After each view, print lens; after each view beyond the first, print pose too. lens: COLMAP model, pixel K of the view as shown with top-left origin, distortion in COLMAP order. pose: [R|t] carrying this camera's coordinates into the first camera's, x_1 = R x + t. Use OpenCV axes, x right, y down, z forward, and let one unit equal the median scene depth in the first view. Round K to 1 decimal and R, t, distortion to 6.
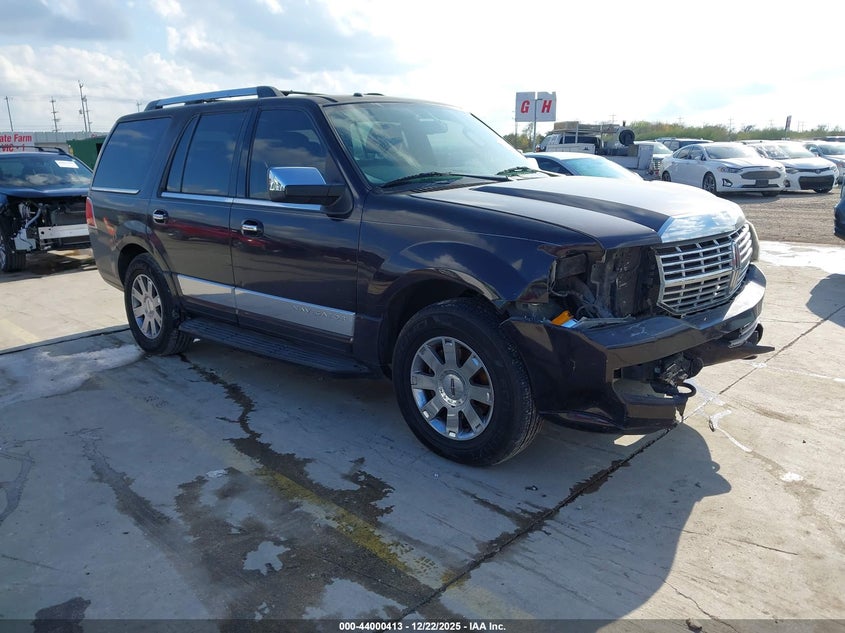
lens RADIAL K [[754.1, 0, 422.5], [0, 754.1, 316.5], [0, 0, 1]] dist [0.001202, 0.005555]
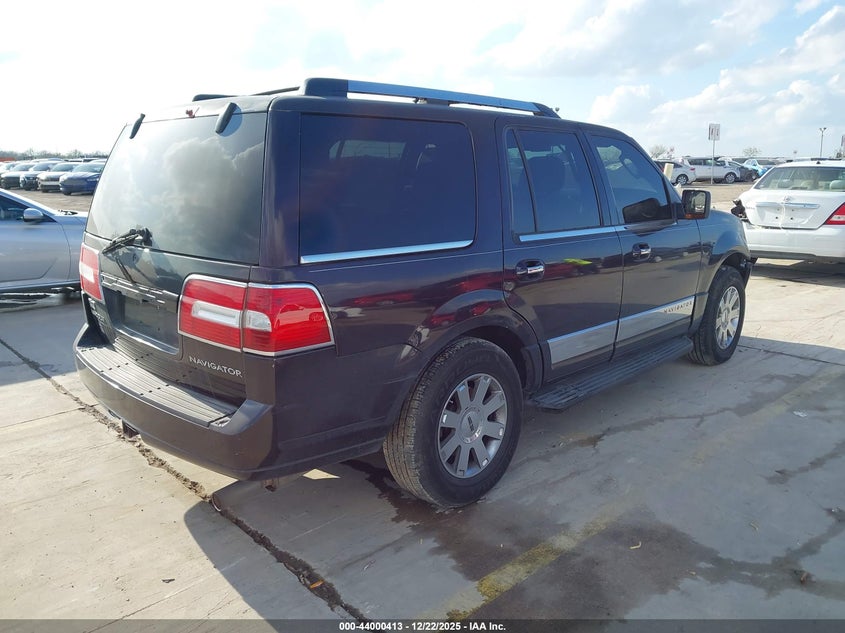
lens RADIAL K [[754.1, 0, 422.5], [0, 754.1, 316.5], [0, 0, 1]] dist [0.001202, 0.005555]
pose [[-0.068732, -0.179903, 0.981280, -1.295766], [0.216936, 0.957375, 0.190715, -0.308754], [-0.973763, 0.225983, -0.026775, 1.412617]]
